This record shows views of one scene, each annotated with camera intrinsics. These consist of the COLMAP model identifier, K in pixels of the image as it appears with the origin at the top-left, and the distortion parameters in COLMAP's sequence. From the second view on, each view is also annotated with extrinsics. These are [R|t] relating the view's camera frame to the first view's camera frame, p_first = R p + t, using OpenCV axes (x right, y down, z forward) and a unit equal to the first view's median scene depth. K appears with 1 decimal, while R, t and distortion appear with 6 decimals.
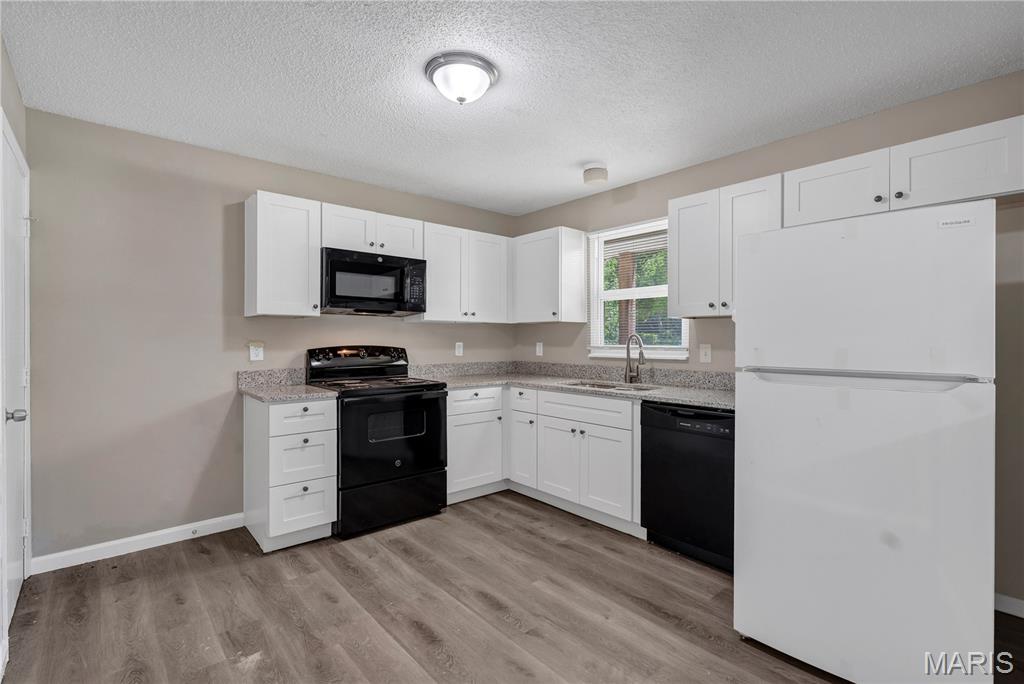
lens RADIAL K [[477.3, 0, 512.5], [0, 477.3, 339.1], [0, 0, 1]] dist [-0.000312, 0.000169]
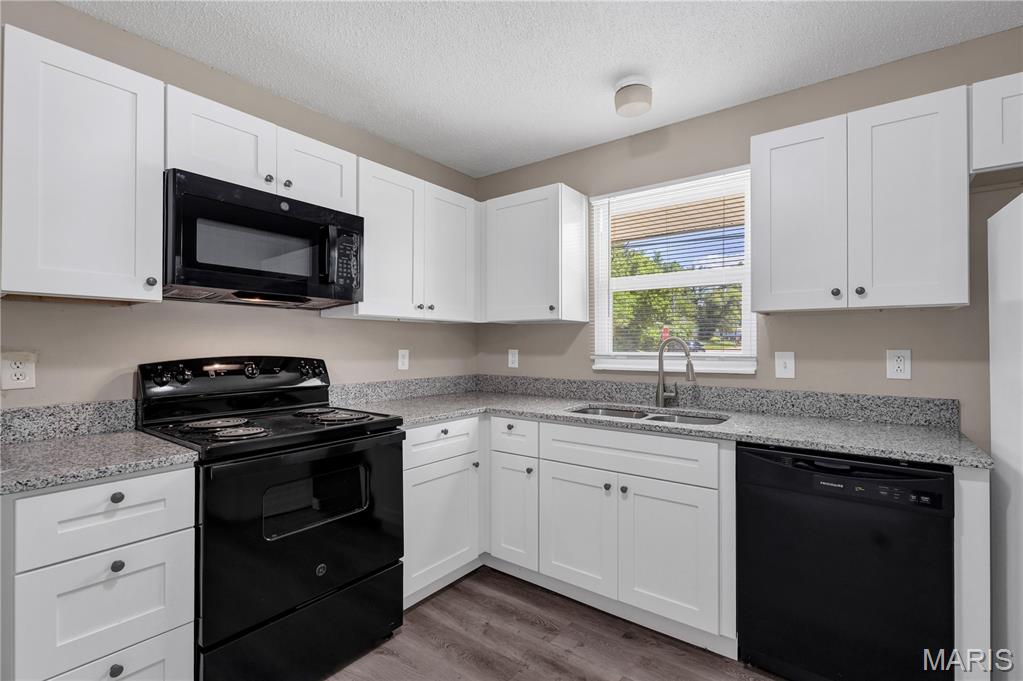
lens RADIAL K [[472.2, 0, 511.5], [0, 472.2, 340.5], [0, 0, 1]] dist [0.002583, 0.000312]
pose [[0.978452, 0.000254, 0.206472, -0.120390], [0.001662, 0.999957, -0.009106, -0.000081], [-0.206466, 0.009253, 0.978410, 0.366212]]
